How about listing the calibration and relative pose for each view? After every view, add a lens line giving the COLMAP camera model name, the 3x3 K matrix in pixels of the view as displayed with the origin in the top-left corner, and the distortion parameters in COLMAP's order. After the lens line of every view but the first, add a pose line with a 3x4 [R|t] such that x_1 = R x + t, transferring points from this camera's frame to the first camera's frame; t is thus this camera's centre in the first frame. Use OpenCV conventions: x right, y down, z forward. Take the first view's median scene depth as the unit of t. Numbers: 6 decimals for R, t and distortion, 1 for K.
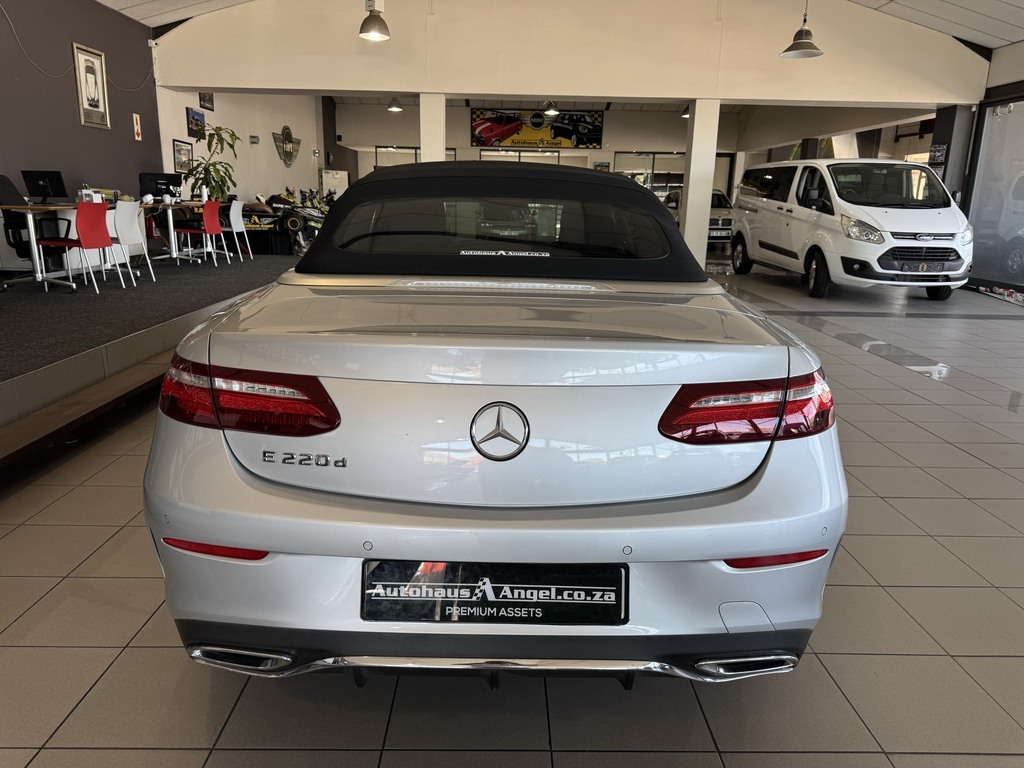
lens RADIAL K [[724.7, 0, 508.9], [0, 724.7, 388.7], [0, 0, 1]] dist [0.037480, -0.052937]
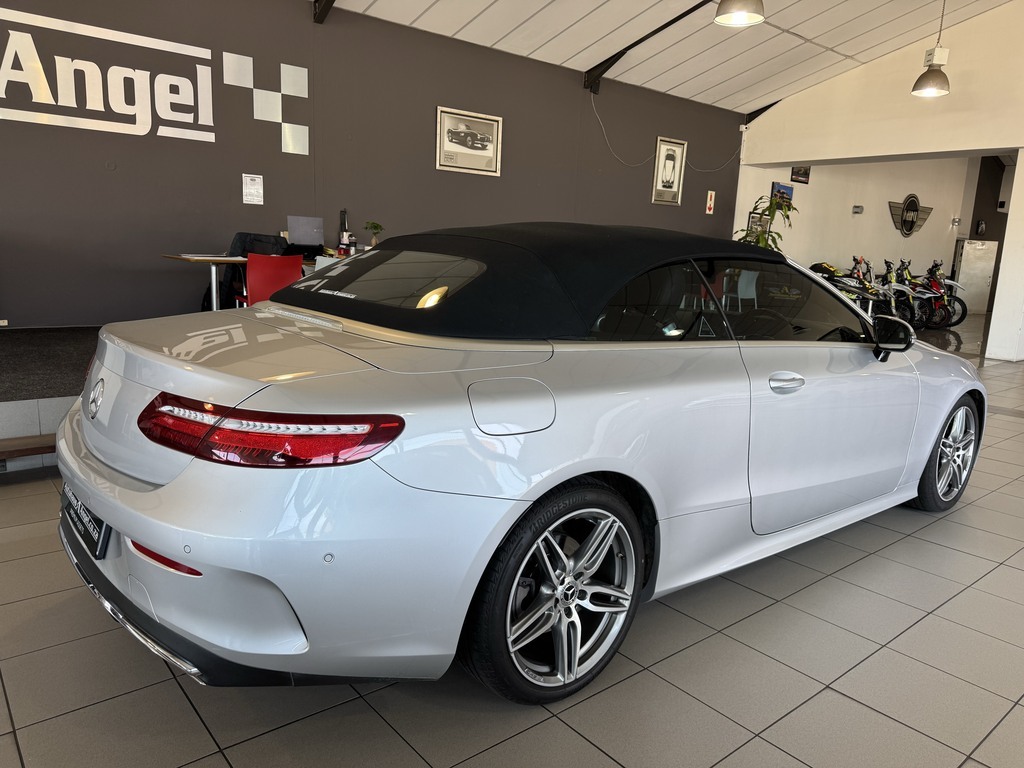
lens RADIAL K [[724.7, 0, 507.8], [0, 724.7, 377.2], [0, 0, 1]] dist [0.037480, -0.052937]
pose [[0.622263, 0.144422, -0.769371, 0.193983], [-0.226232, 0.974073, -0.000128, -0.024022], [0.749405, 0.174136, 0.638803, 0.090783]]
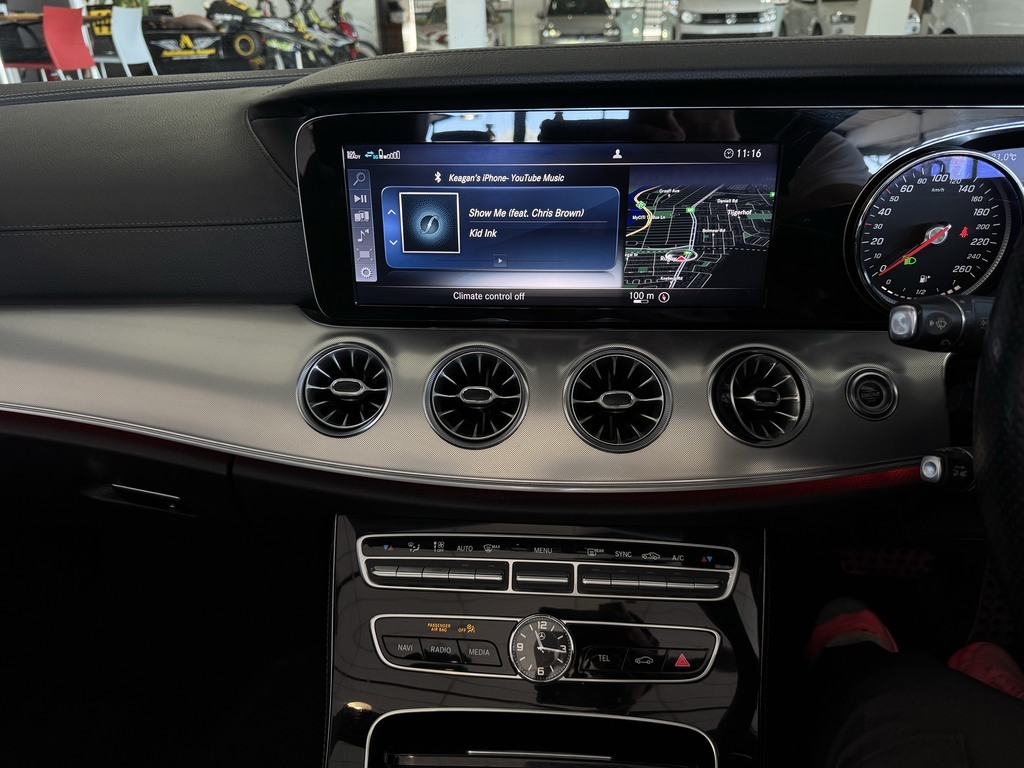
lens RADIAL K [[724.7, 0, 508.2], [0, 724.7, 388.1], [0, 0, 1]] dist [0.037480, -0.052937]
pose [[0.994996, 0.000750, -0.099909, -0.002133], [0.020771, 0.976572, 0.214185, -0.063538], [0.097729, -0.215189, 0.971670, 0.324911]]
